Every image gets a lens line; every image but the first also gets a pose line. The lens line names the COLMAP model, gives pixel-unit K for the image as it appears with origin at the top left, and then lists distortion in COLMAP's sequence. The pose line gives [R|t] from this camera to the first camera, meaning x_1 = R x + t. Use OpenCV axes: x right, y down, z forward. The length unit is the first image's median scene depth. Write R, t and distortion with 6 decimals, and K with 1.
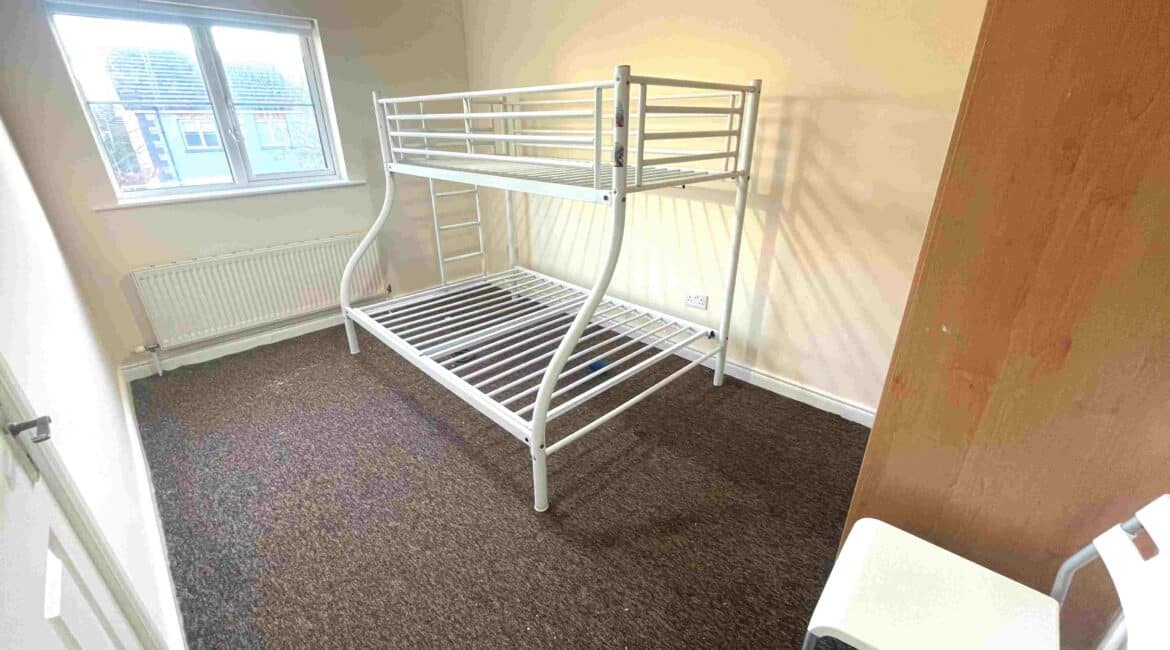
lens RADIAL K [[474.3, 0, 586.0], [0, 474.3, 326.6], [0, 0, 1]] dist [-0.002512, -0.000074]
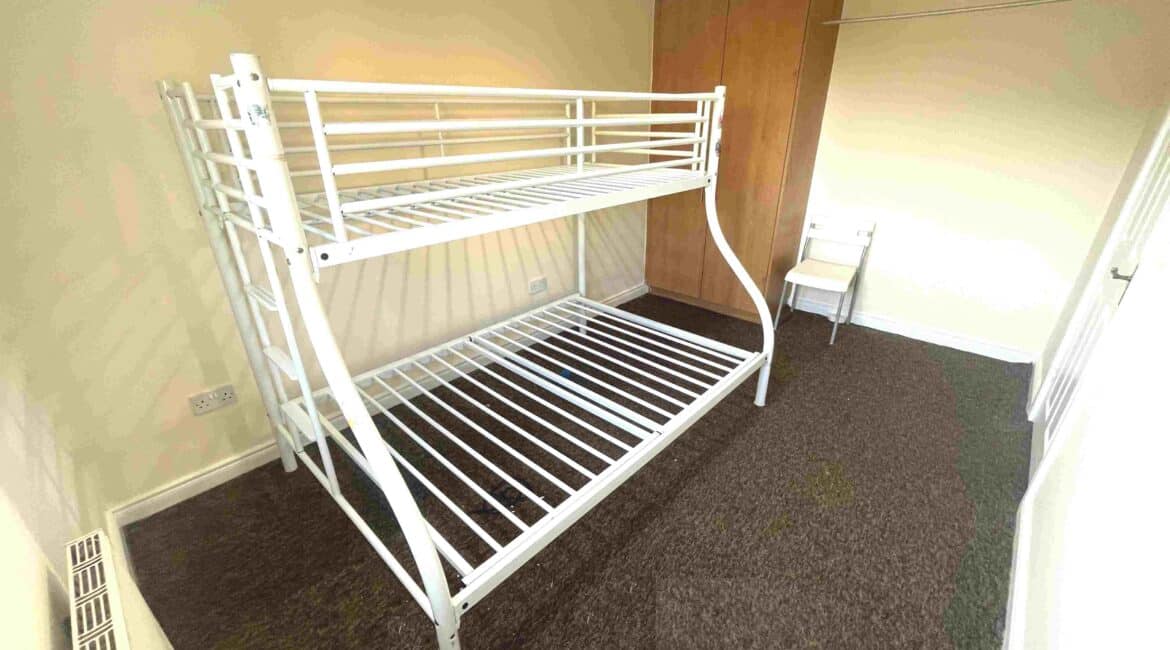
lens RADIAL K [[474.3, 0, 585.8], [0, 474.3, 322.6], [0, 0, 1]] dist [-0.002512, -0.000074]
pose [[-0.043751, -0.402215, 0.914499, -1.041693], [0.413810, 0.825864, 0.383028, -0.460185], [-0.909311, 0.395187, 0.130308, 1.003071]]
